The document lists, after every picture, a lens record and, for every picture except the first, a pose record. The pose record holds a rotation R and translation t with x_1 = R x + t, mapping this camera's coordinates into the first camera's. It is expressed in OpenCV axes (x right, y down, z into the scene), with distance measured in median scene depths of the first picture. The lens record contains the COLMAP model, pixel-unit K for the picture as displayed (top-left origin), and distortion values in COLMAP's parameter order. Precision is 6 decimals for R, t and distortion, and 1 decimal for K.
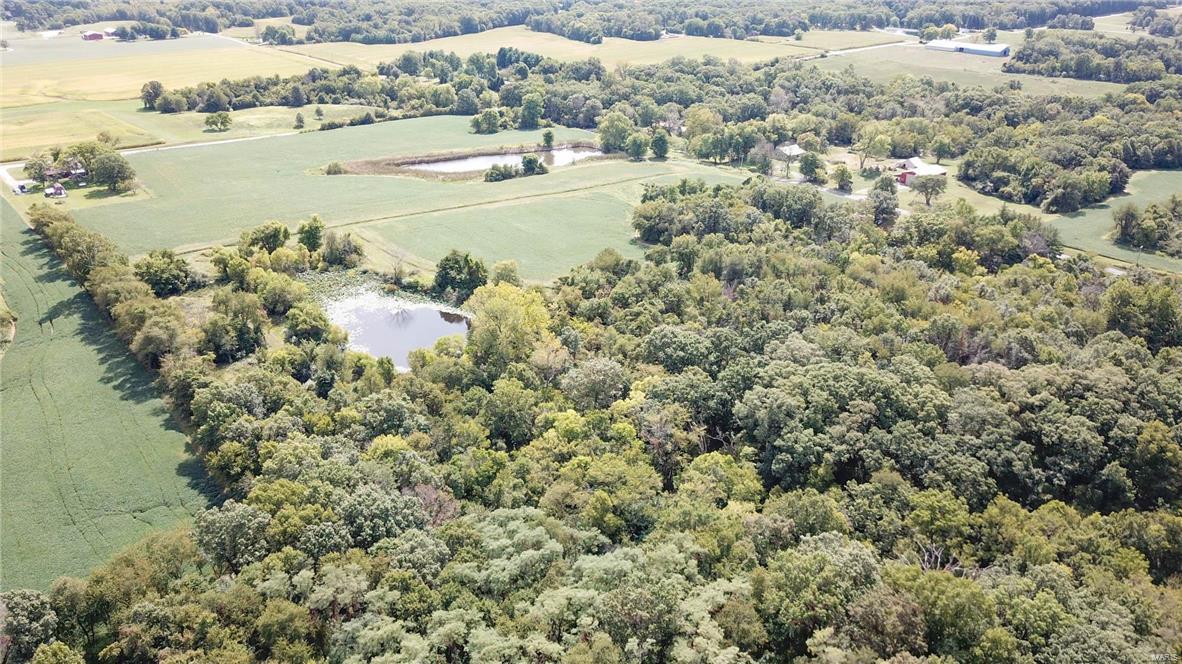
lens RADIAL K [[927.9, 0, 591.0], [0, 927.9, 332.0], [0, 0, 1]] dist [-0.006062, 0.006806]
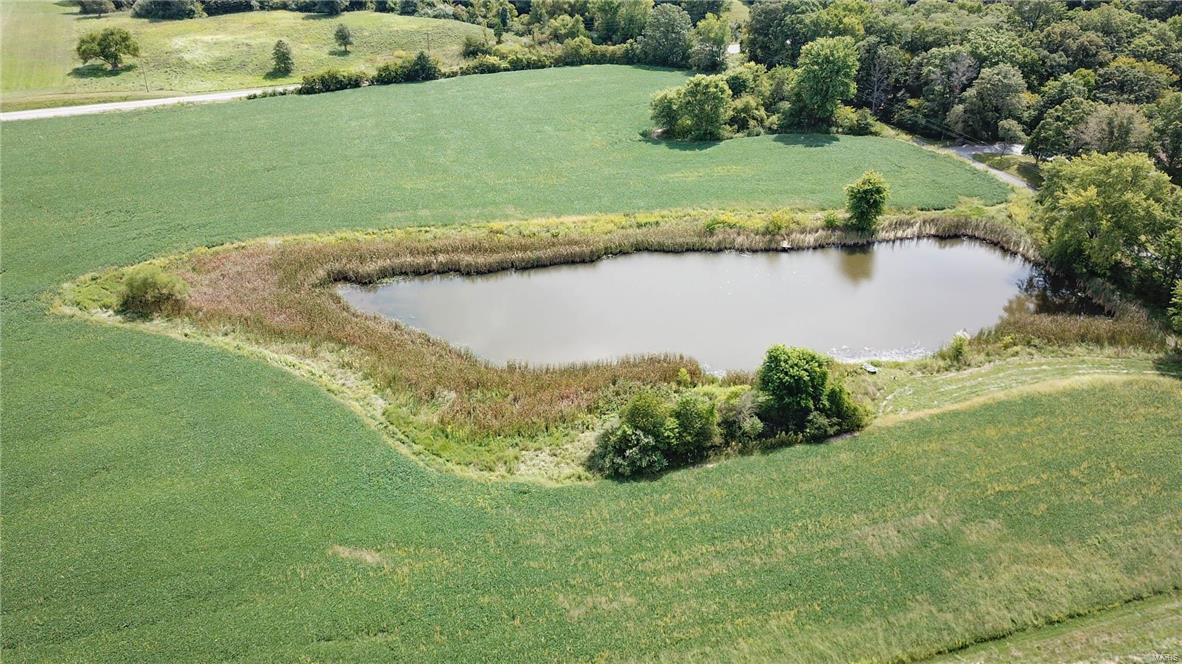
lens RADIAL K [[927.9, 0, 591.0], [0, 927.9, 332.0], [0, 0, 1]] dist [-0.006062, 0.006806]
pose [[0.959464, 0.148871, -0.239302, -0.049677], [-0.116620, 0.982715, 0.143773, -0.187245], [0.256570, -0.110038, 0.960241, 0.620831]]
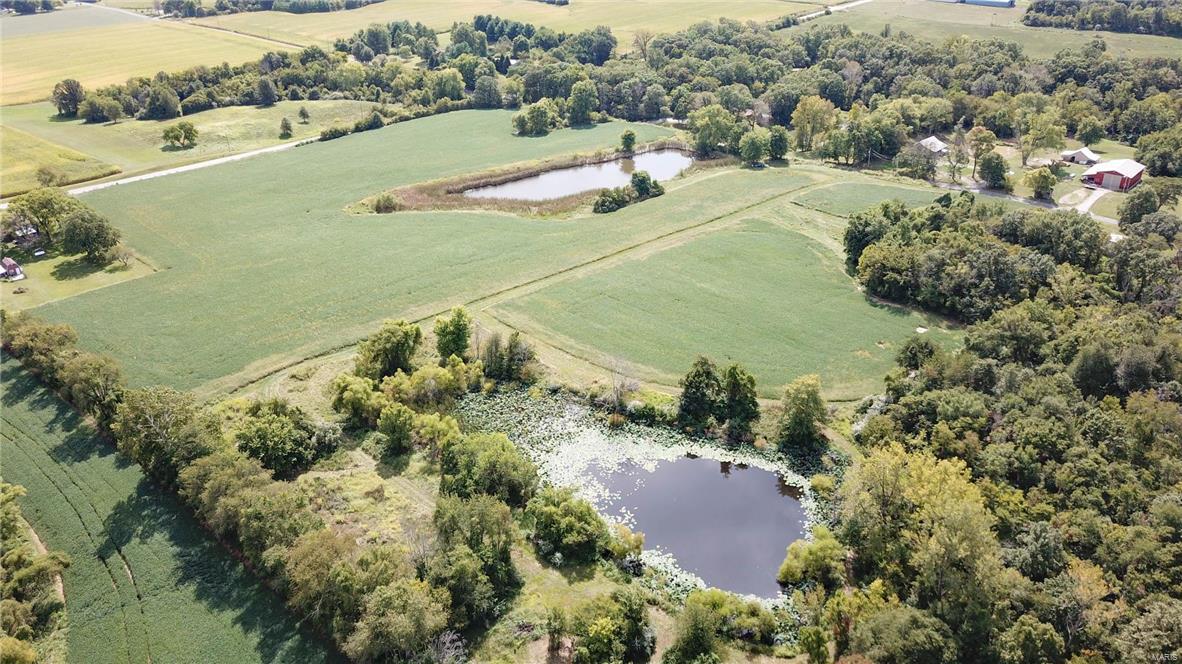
lens RADIAL K [[890.9, 0, 593.6], [0, 890.9, 378.2], [0, 0, 1]] dist [0.002071, 0.000523]
pose [[0.987488, -0.085168, 0.132720, -0.181969], [0.070279, 0.991096, 0.113093, -0.088300], [-0.141171, -0.102350, 0.984680, 0.208735]]
